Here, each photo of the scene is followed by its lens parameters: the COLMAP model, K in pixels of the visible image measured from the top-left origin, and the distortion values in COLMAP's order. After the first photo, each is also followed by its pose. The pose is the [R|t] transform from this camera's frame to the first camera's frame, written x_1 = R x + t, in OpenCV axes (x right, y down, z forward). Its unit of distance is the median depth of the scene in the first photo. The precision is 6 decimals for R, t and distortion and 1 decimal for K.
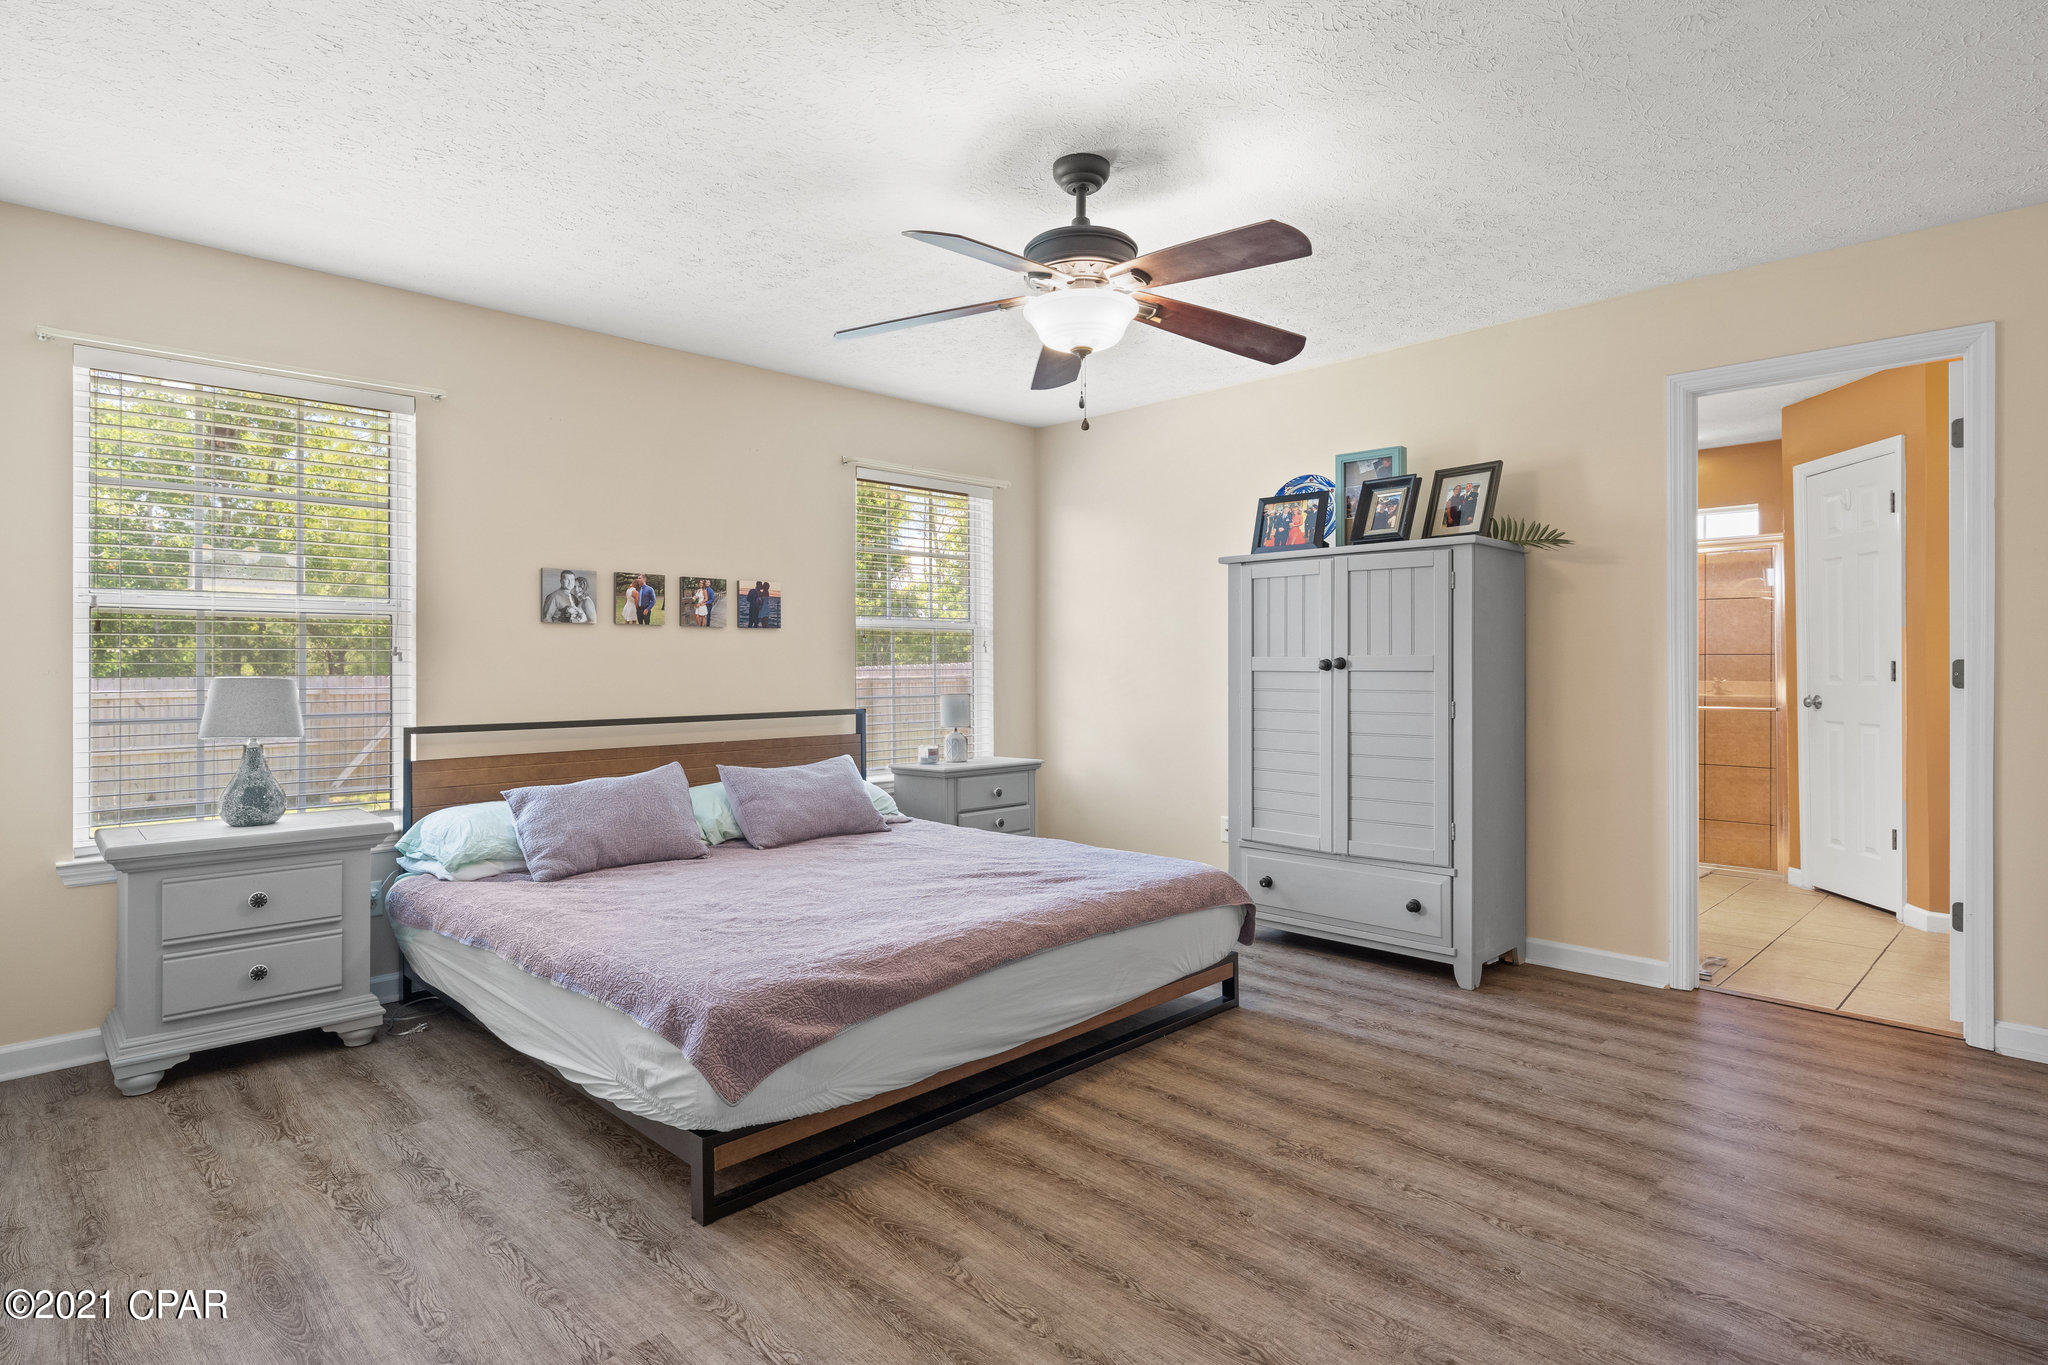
lens RADIAL K [[1026.6, 0, 1022.1], [0, 1026.6, 652.8], [0, 0, 1]] dist [0.002025, 0.000777]
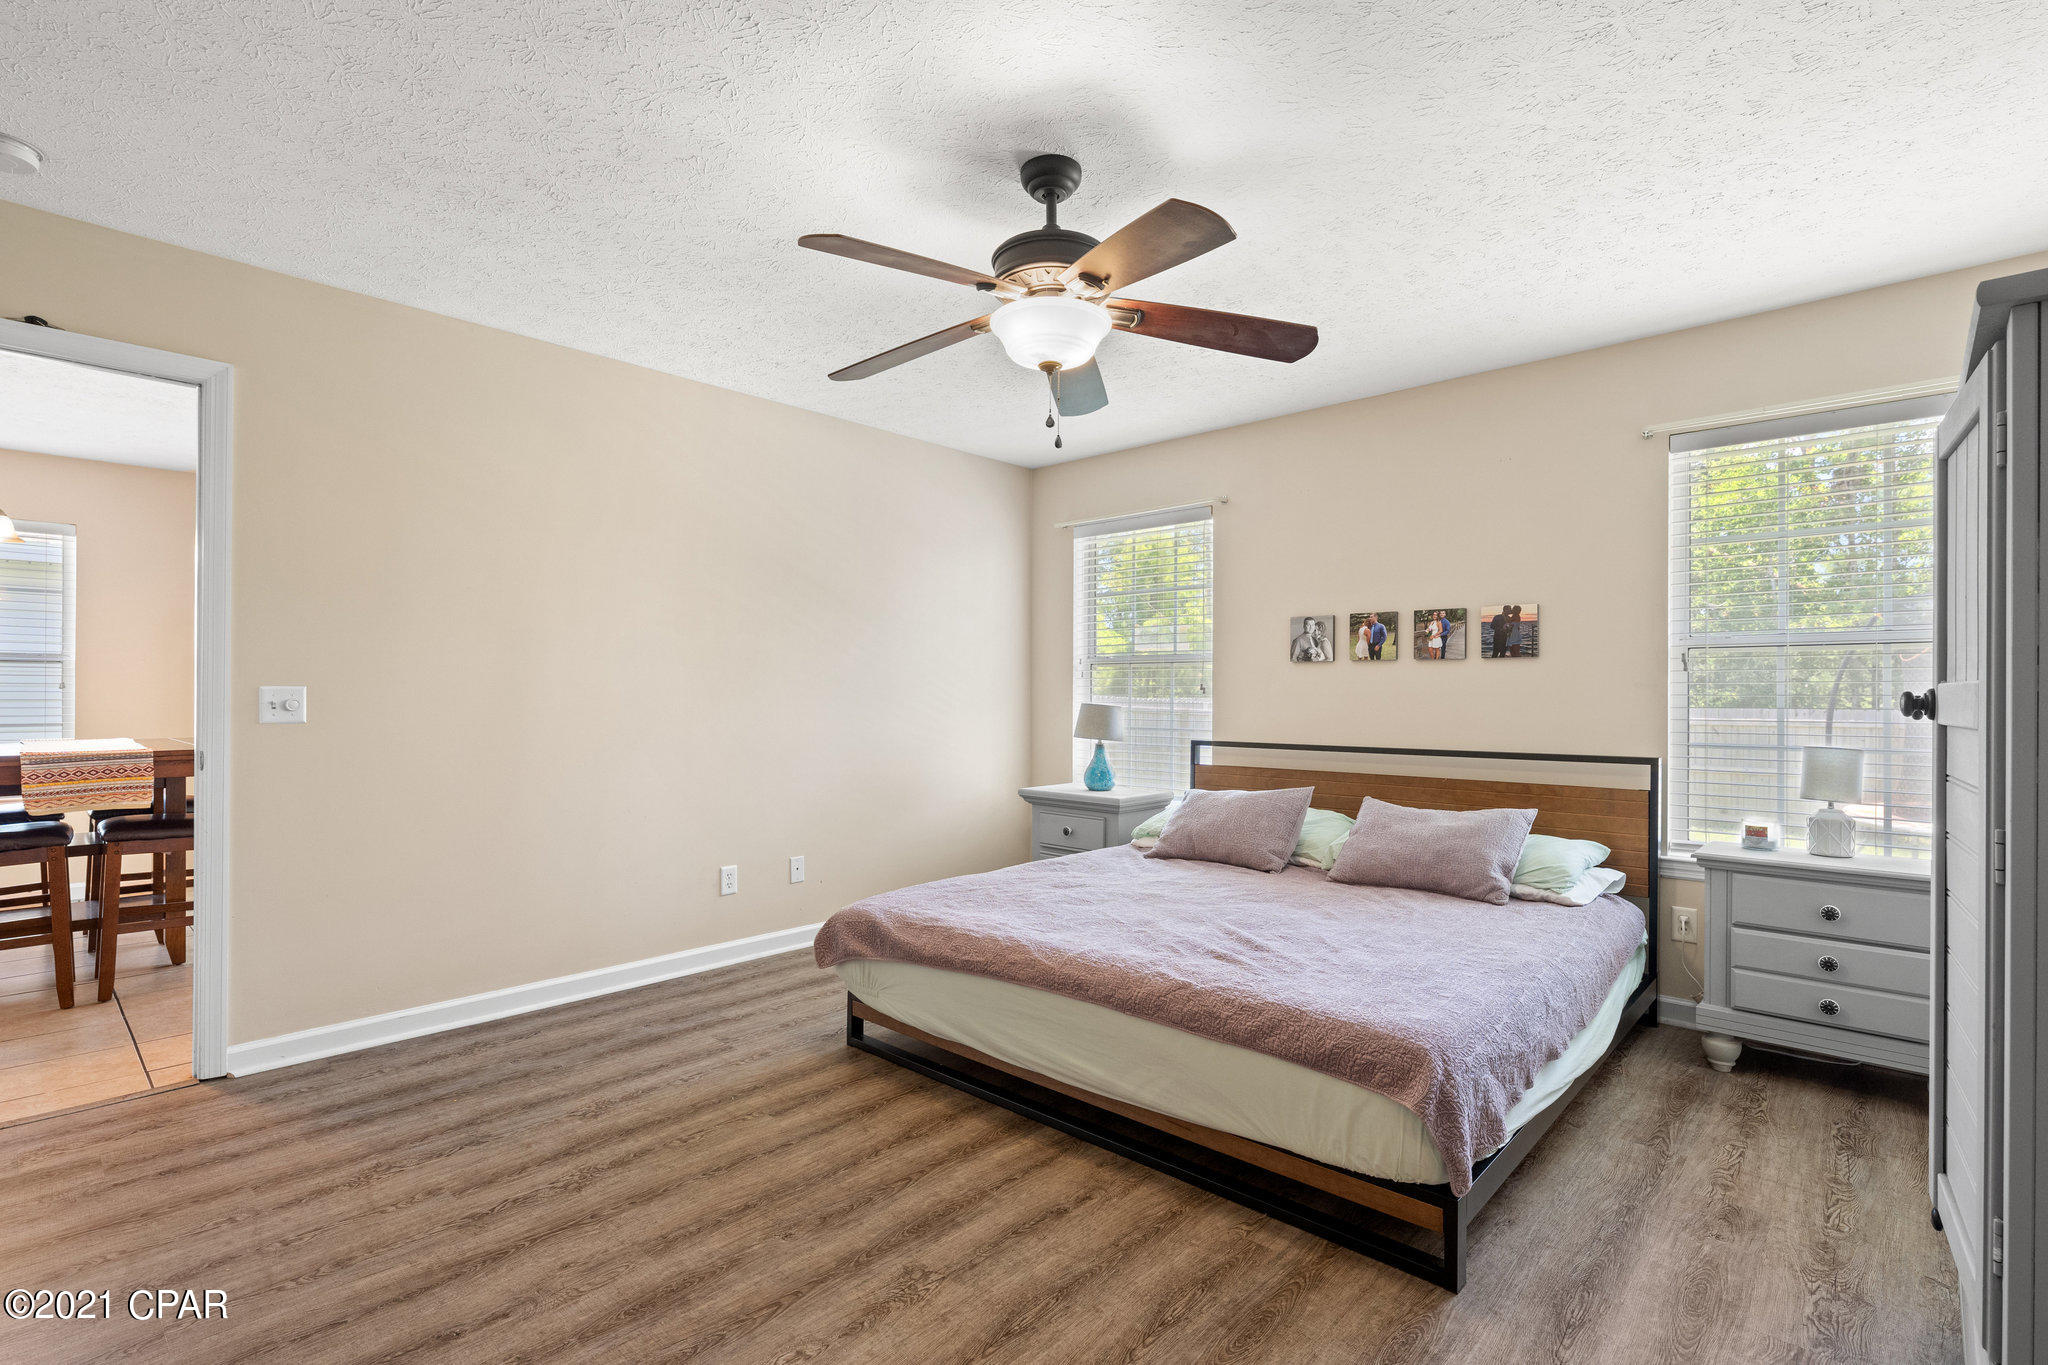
lens RADIAL K [[927.1, 0, 1032.3], [0, 927.1, 685.5], [0, 0, 1]] dist [0.000890, -0.000021]
pose [[0.075981, -0.008002, -0.997077, 0.590650], [0.005855, 0.999954, -0.007579, 0.004362], [0.997092, -0.005262, 0.076024, 0.599662]]
